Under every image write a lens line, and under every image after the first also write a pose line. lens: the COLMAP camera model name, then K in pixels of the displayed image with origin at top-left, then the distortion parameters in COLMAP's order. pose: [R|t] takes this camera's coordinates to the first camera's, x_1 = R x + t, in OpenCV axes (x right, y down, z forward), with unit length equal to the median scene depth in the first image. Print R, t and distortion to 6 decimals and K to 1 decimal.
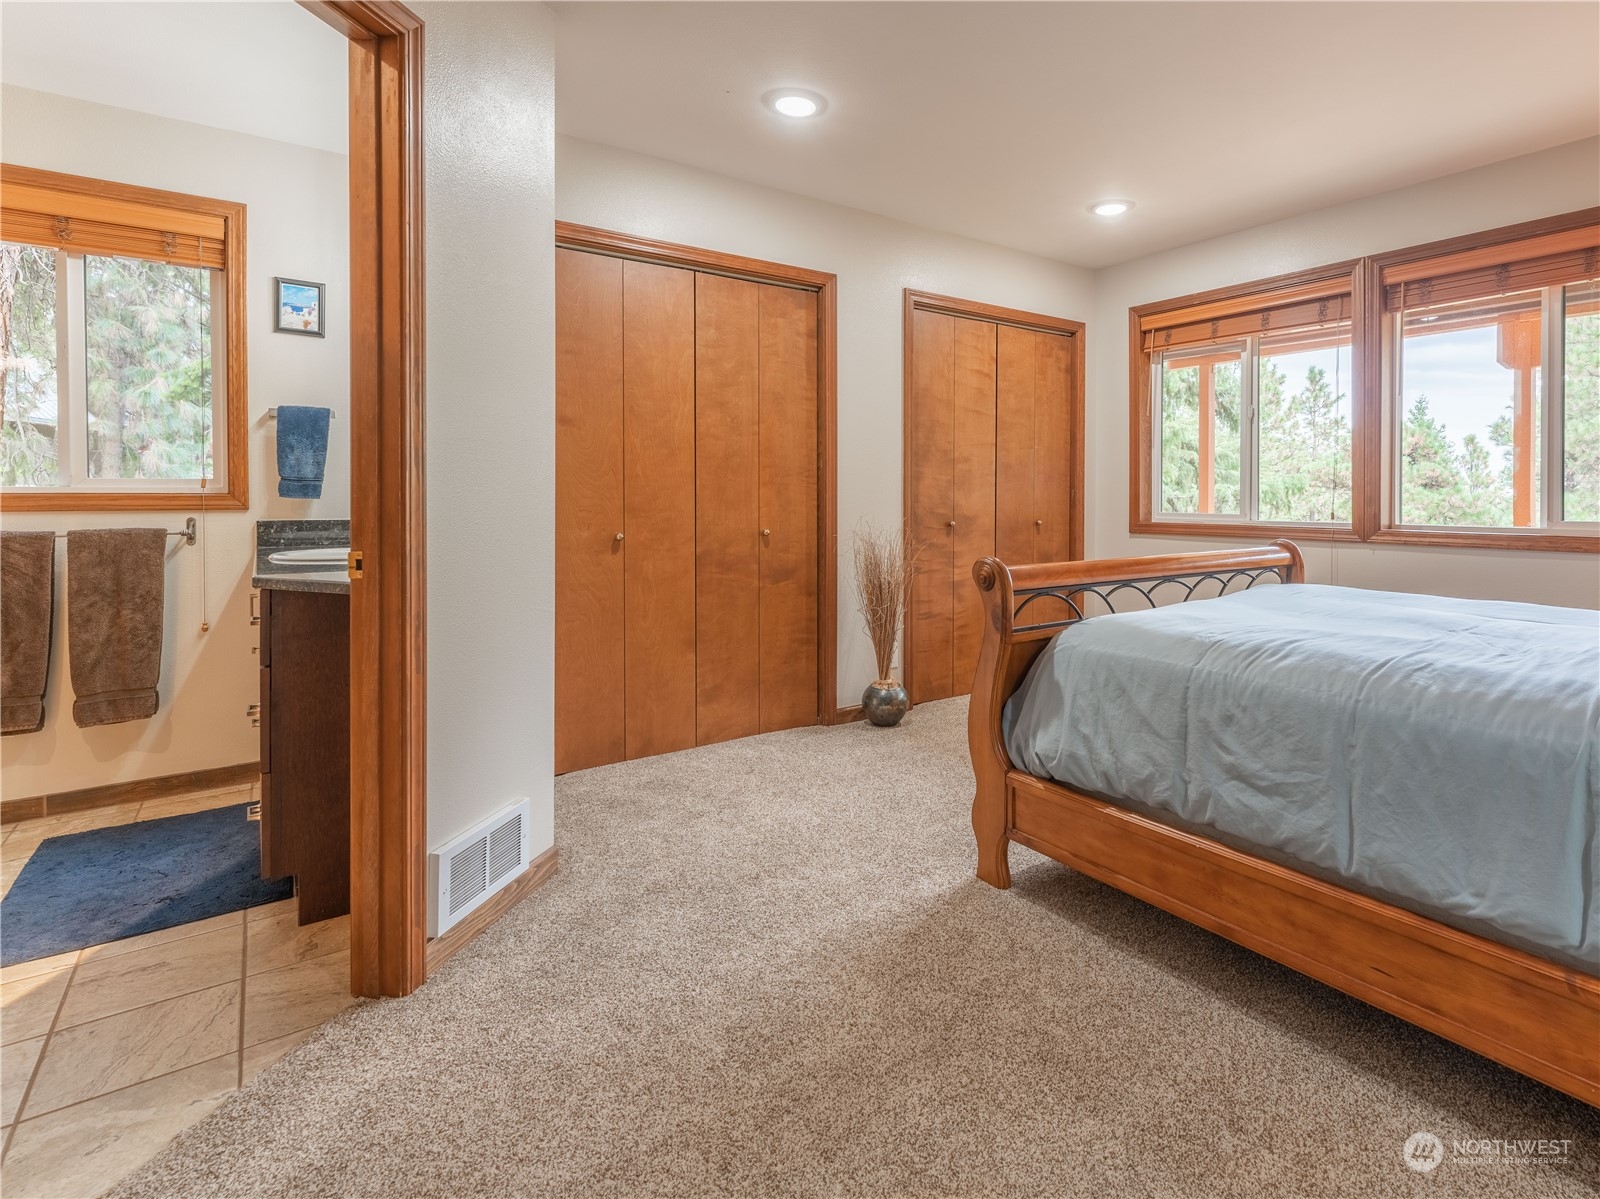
lens RADIAL K [[731.3, 0, 799.3], [0, 731.3, 502.3], [0, 0, 1]] dist [0.001088, -0.000186]
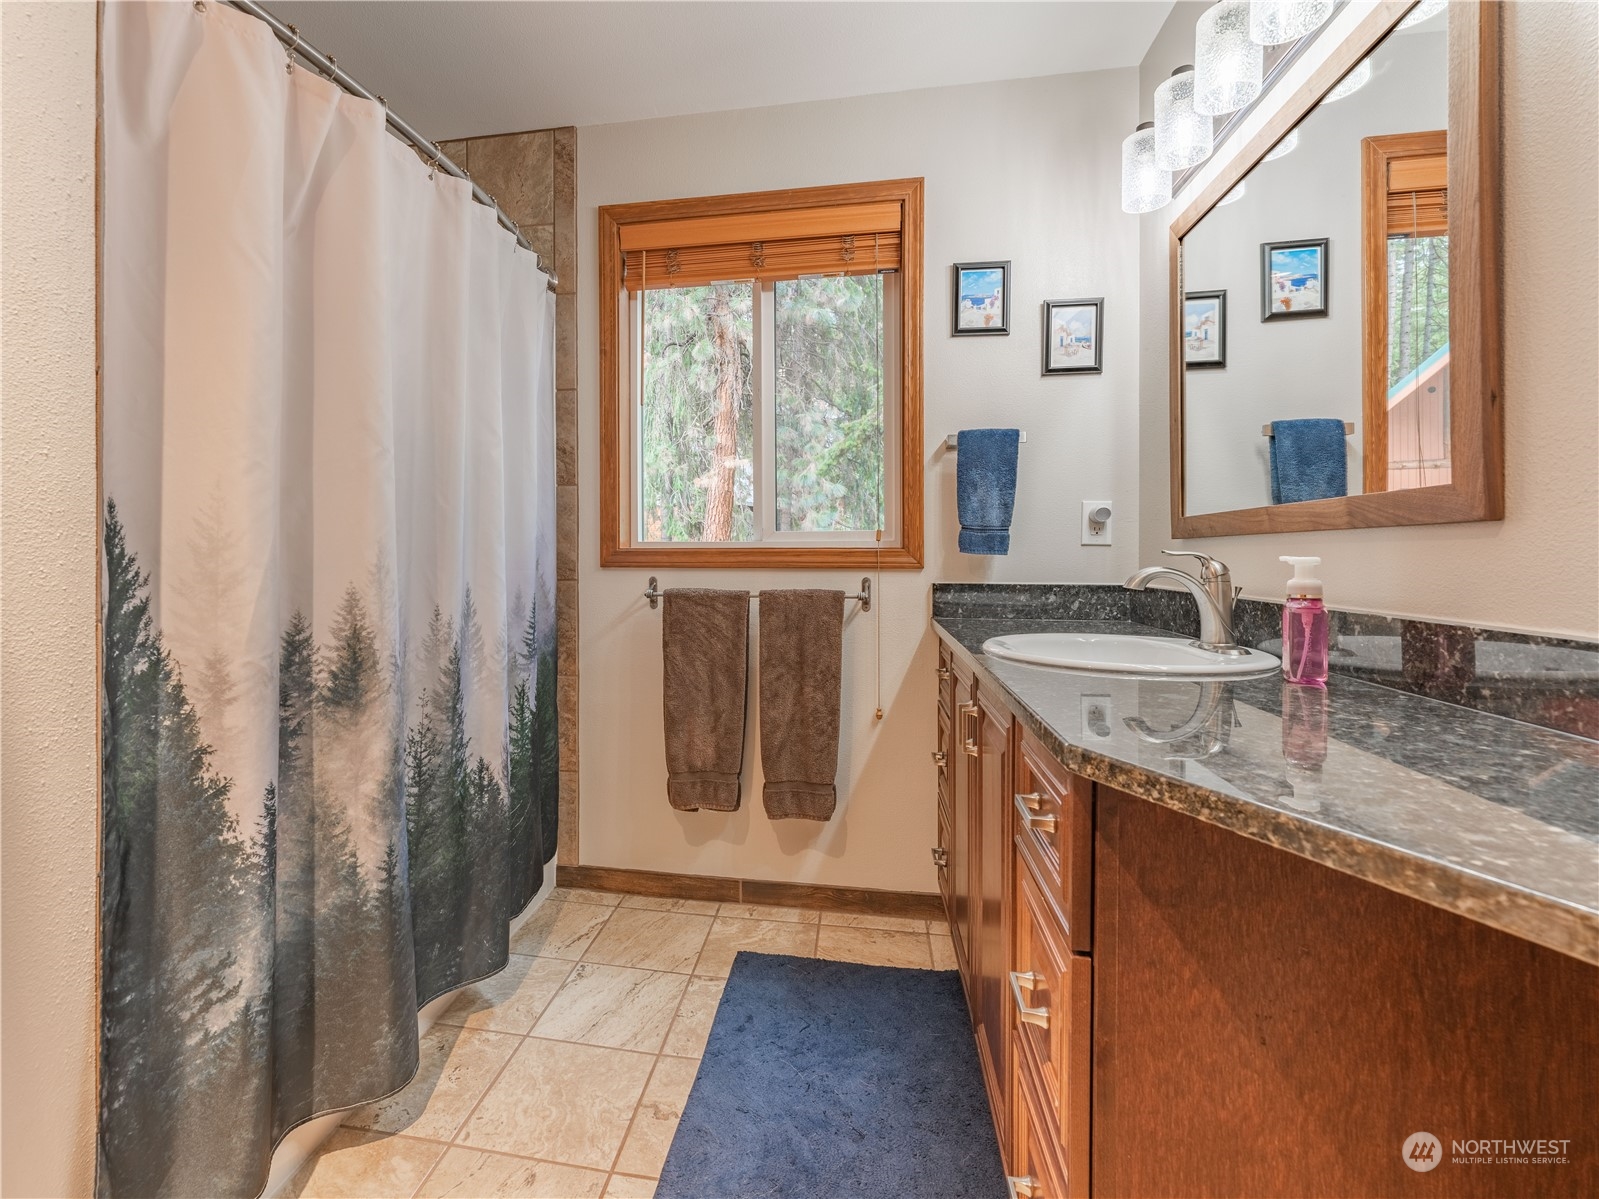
lens RADIAL K [[698.6, 0, 780.5], [0, 698.6, 553.3], [0, 0, 1]] dist [-0.000676, -0.000211]
pose [[0.724211, 0.001264, -0.689577, -0.359894], [-0.005723, 0.999975, -0.004177, -0.002414], [0.689555, 0.006972, 0.724200, 0.365694]]
